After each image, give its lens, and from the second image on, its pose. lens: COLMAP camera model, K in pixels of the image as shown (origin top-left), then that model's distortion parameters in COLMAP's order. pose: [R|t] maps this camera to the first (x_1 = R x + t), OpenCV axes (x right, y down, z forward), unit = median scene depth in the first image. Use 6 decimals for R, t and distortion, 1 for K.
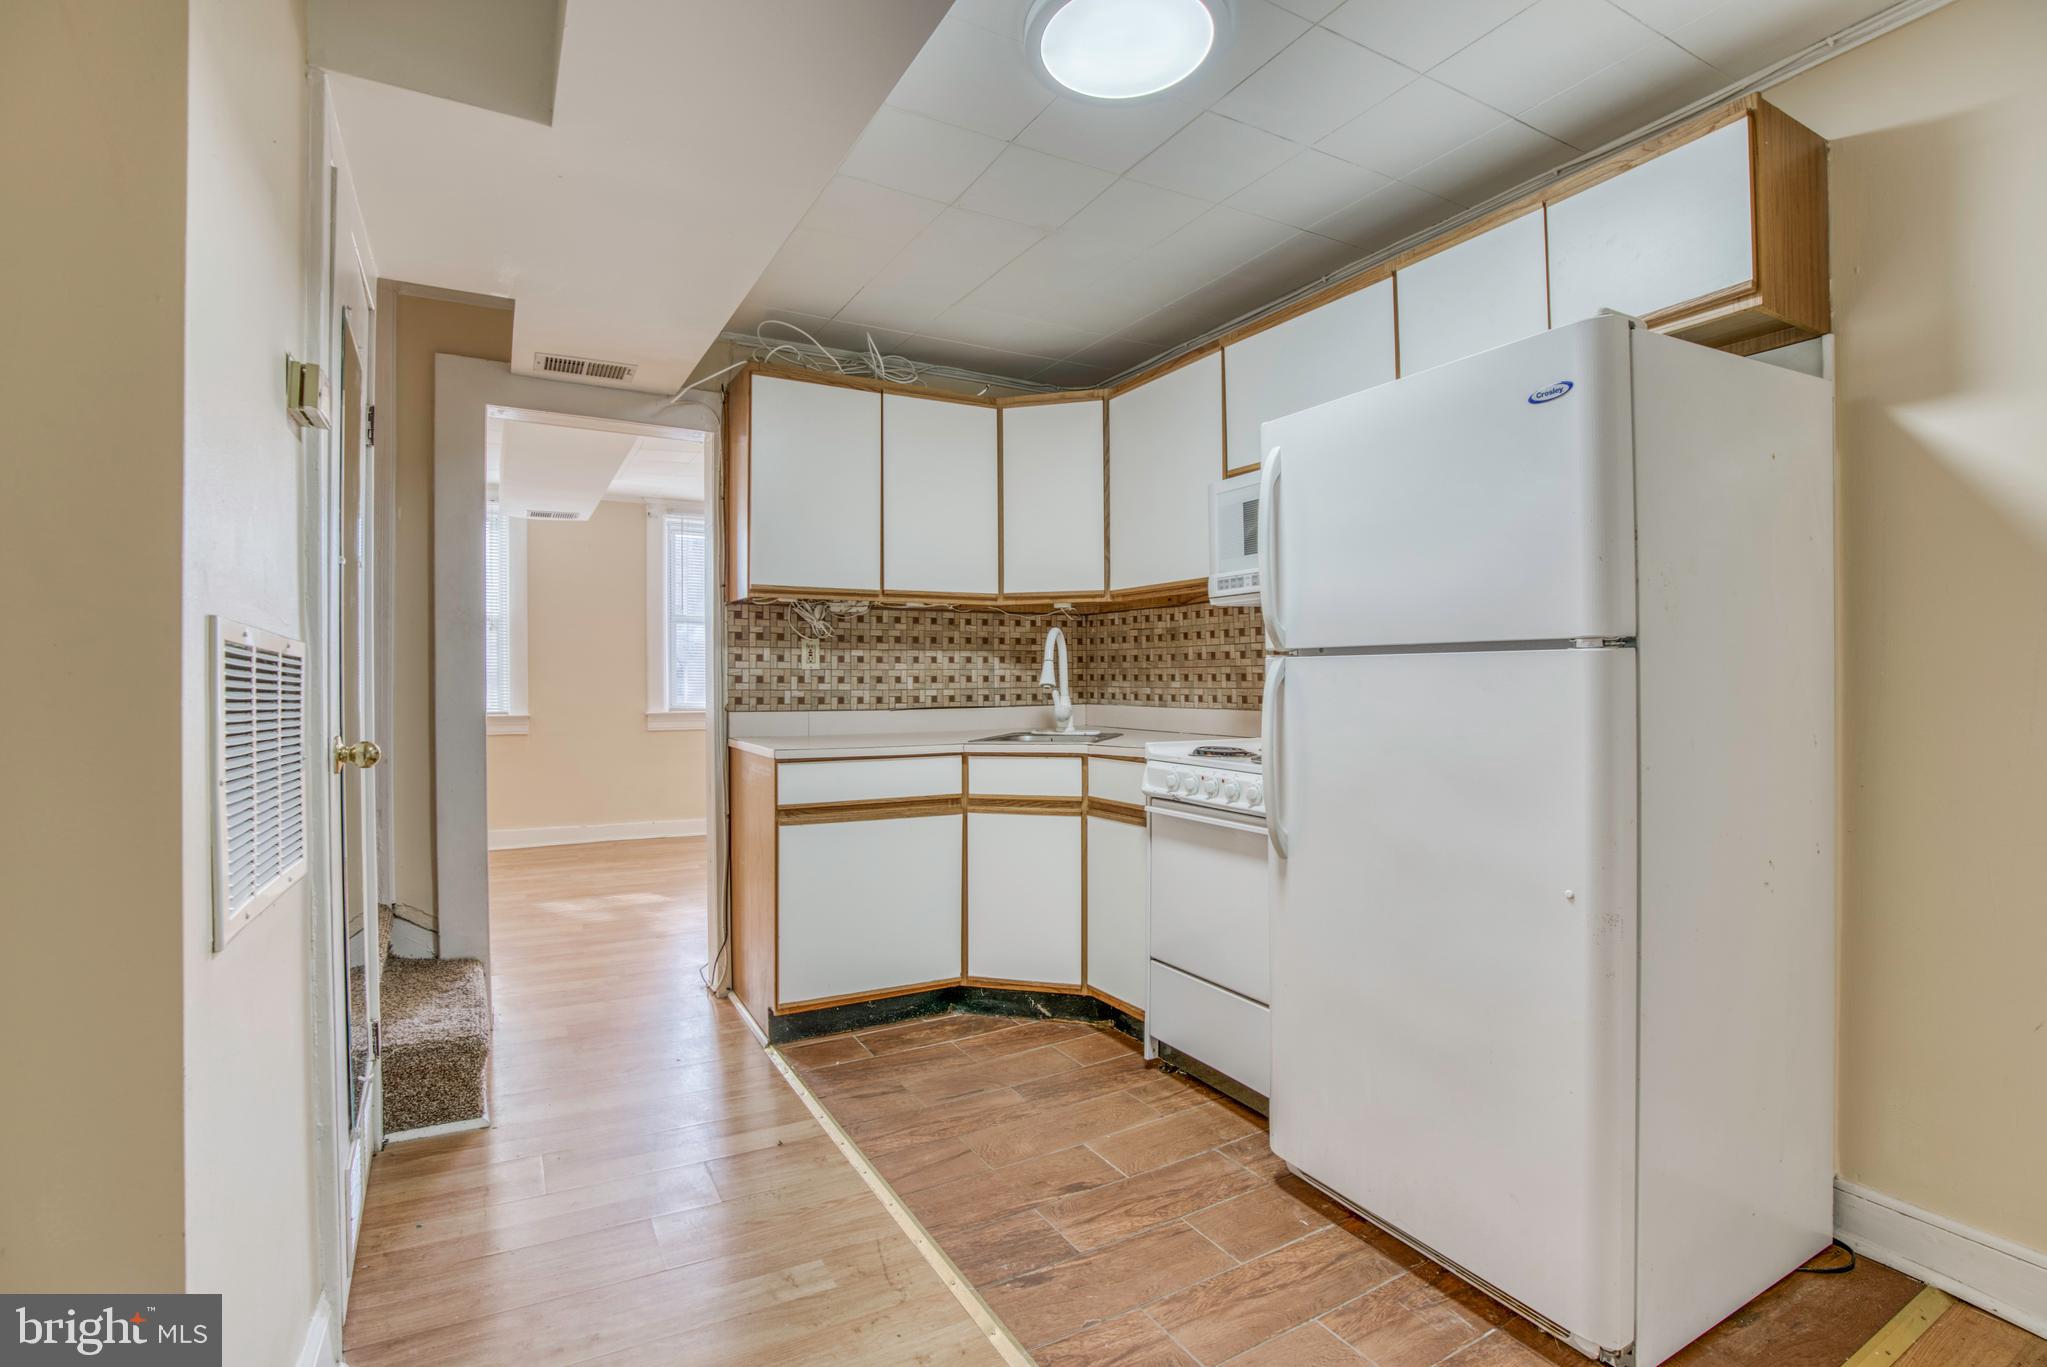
lens RADIAL K [[950.5, 0, 1014.4], [0, 950.5, 683.6], [0, 0, 1]] dist [-0.054654, 0.012463]
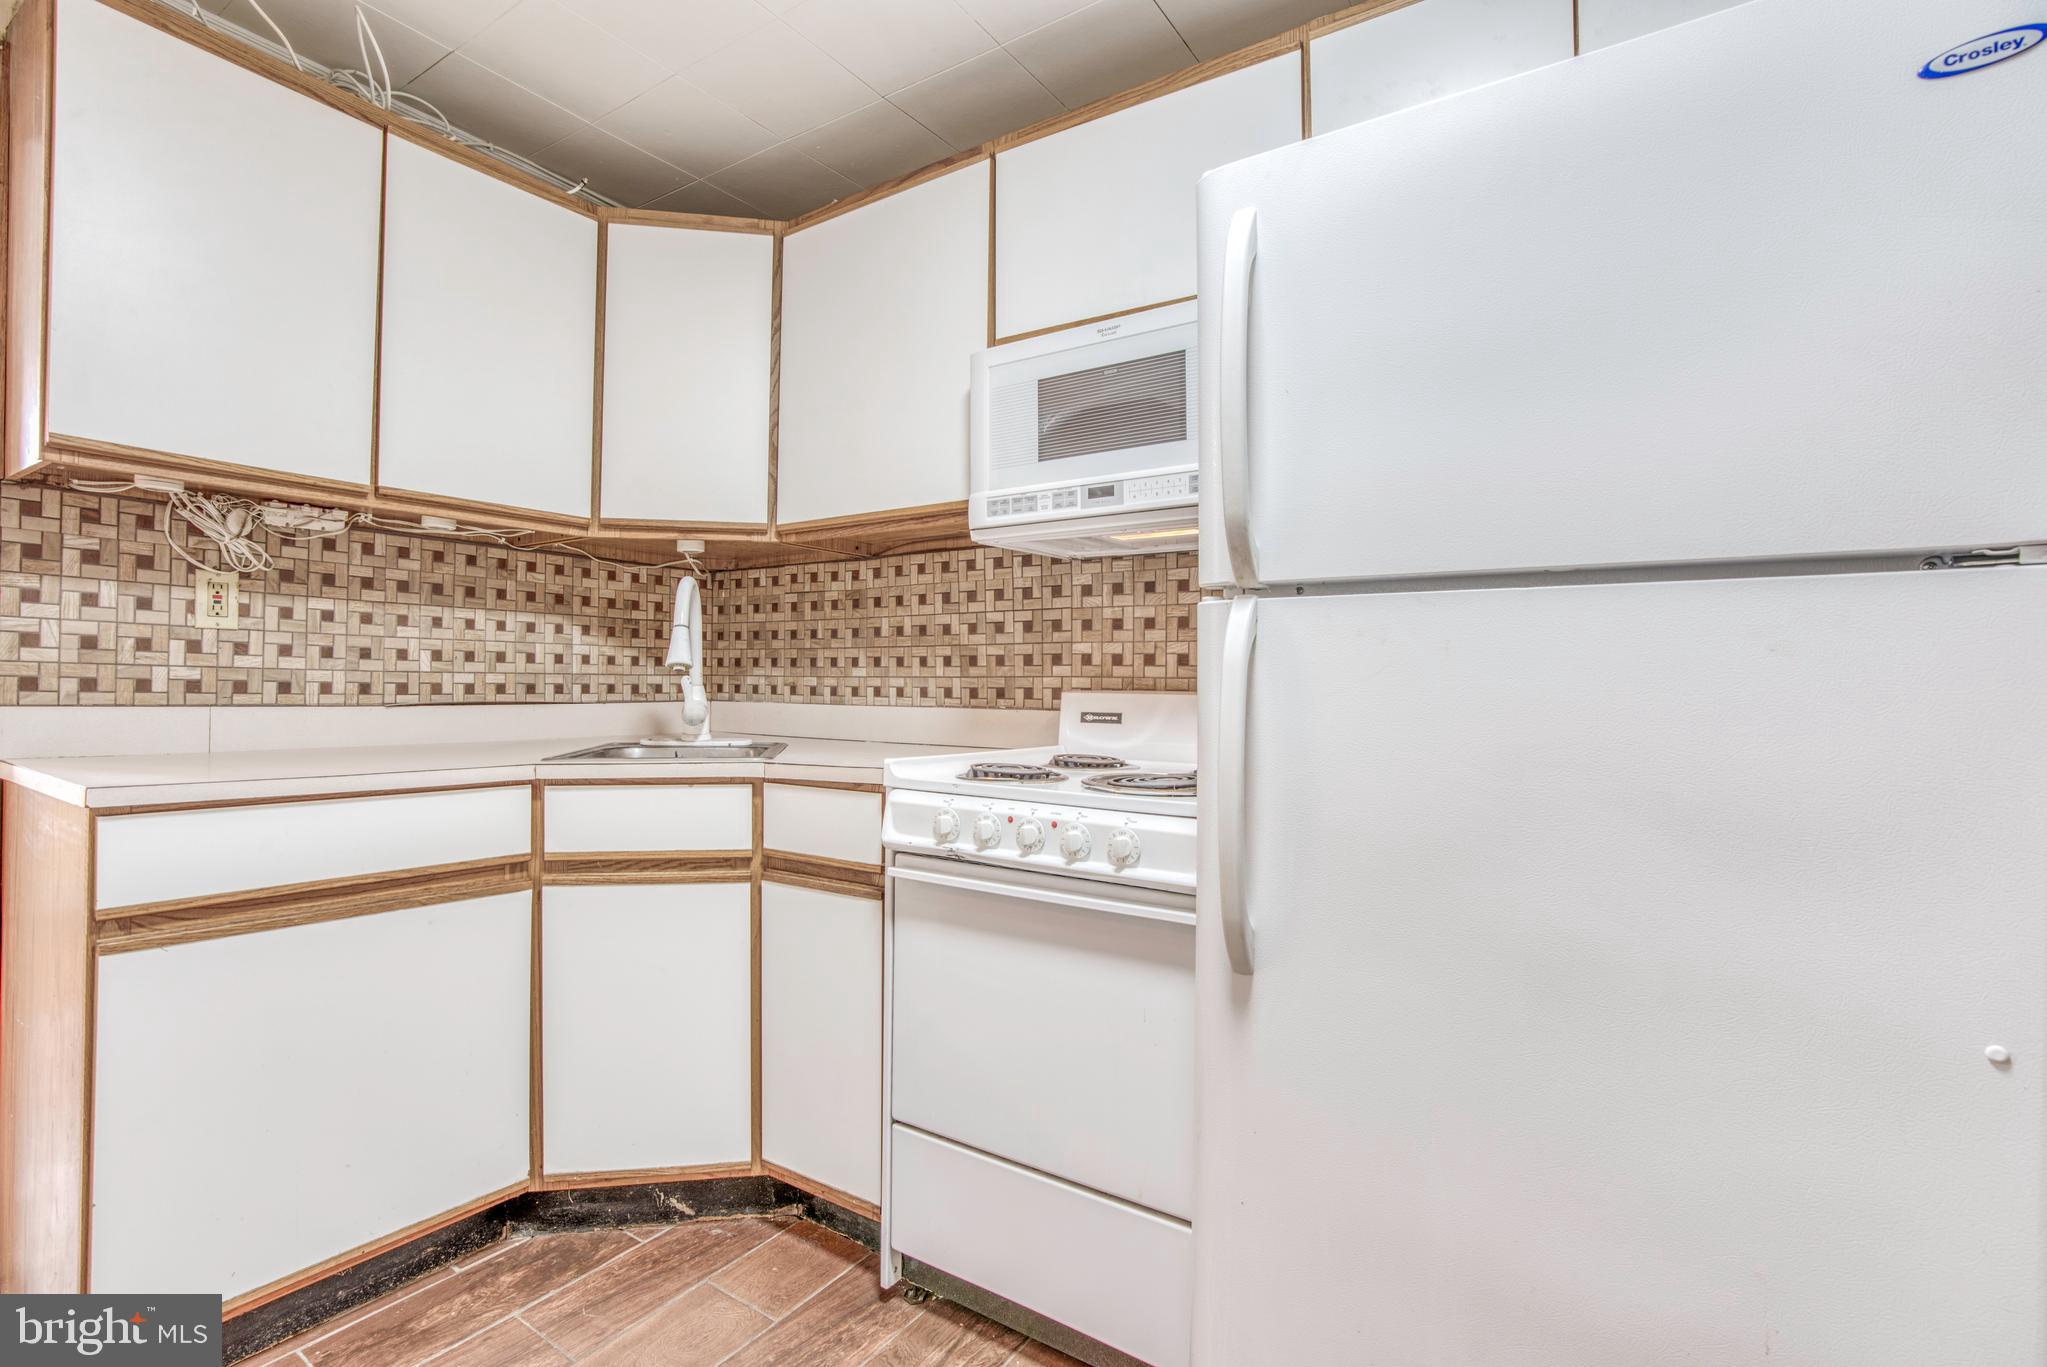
lens RADIAL K [[950.5, 0, 1004.5], [0, 950.5, 687.3], [0, 0, 1]] dist [-0.054654, 0.012463]
pose [[0.897690, 0.013581, 0.440419, -0.048700], [-0.012232, 0.999908, -0.005901, 0.017515], [-0.440459, -0.000090, 0.897773, 0.376989]]
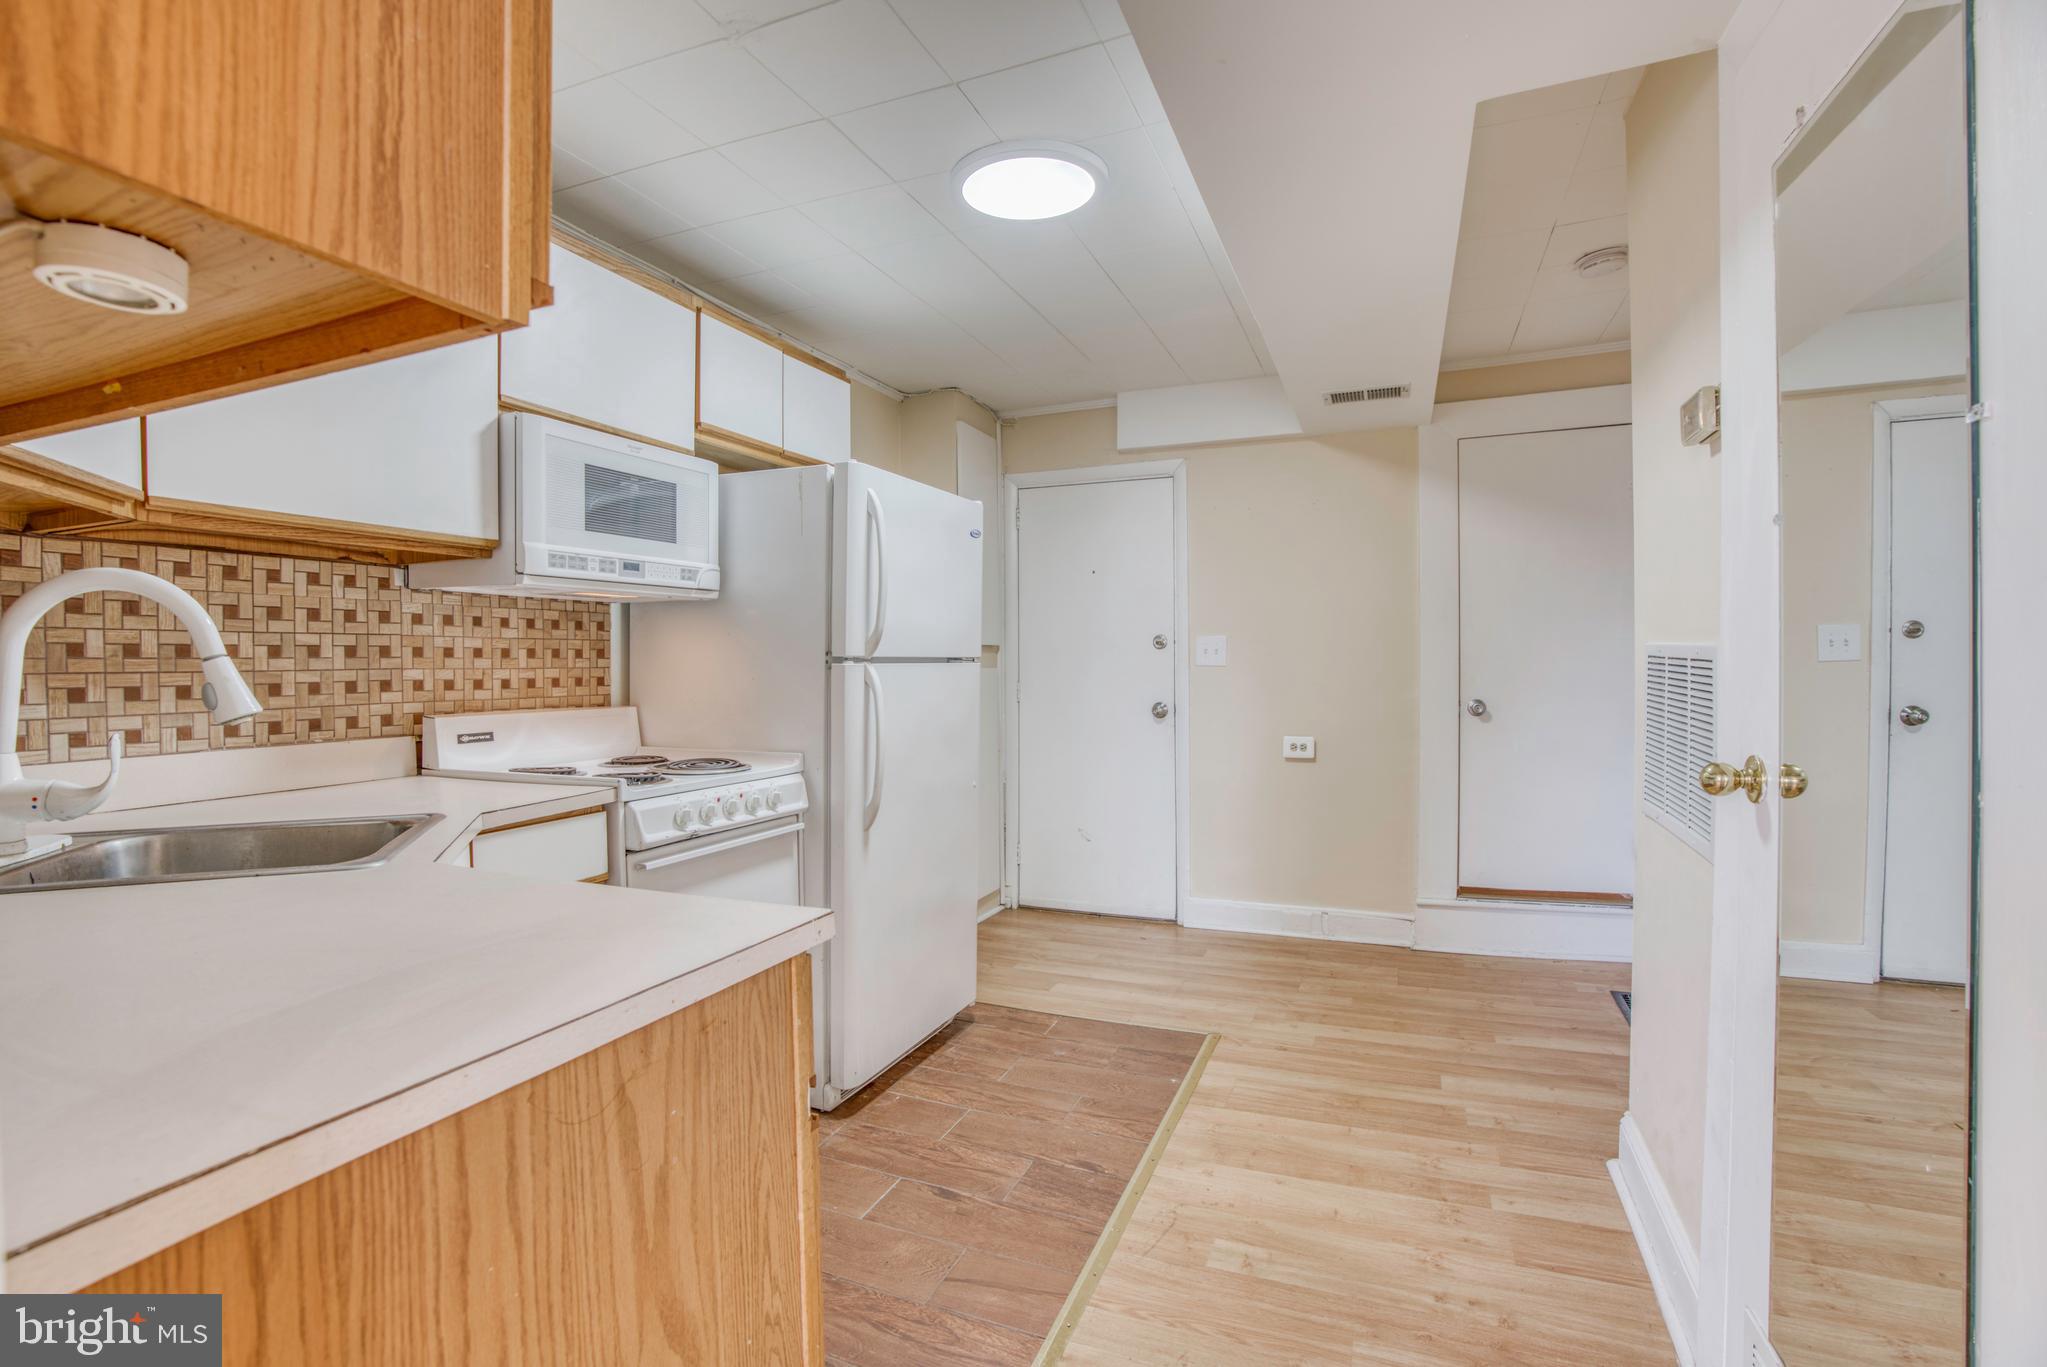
lens RADIAL K [[950.5, 0, 986.0], [0, 950.5, 674.9], [0, 0, 1]] dist [-0.054654, 0.012463]
pose [[-0.599172, -0.000705, 0.800620, -0.505746], [0.016173, 0.999785, 0.012984, -0.017135], [-0.800457, 0.020728, -0.599032, 1.039783]]
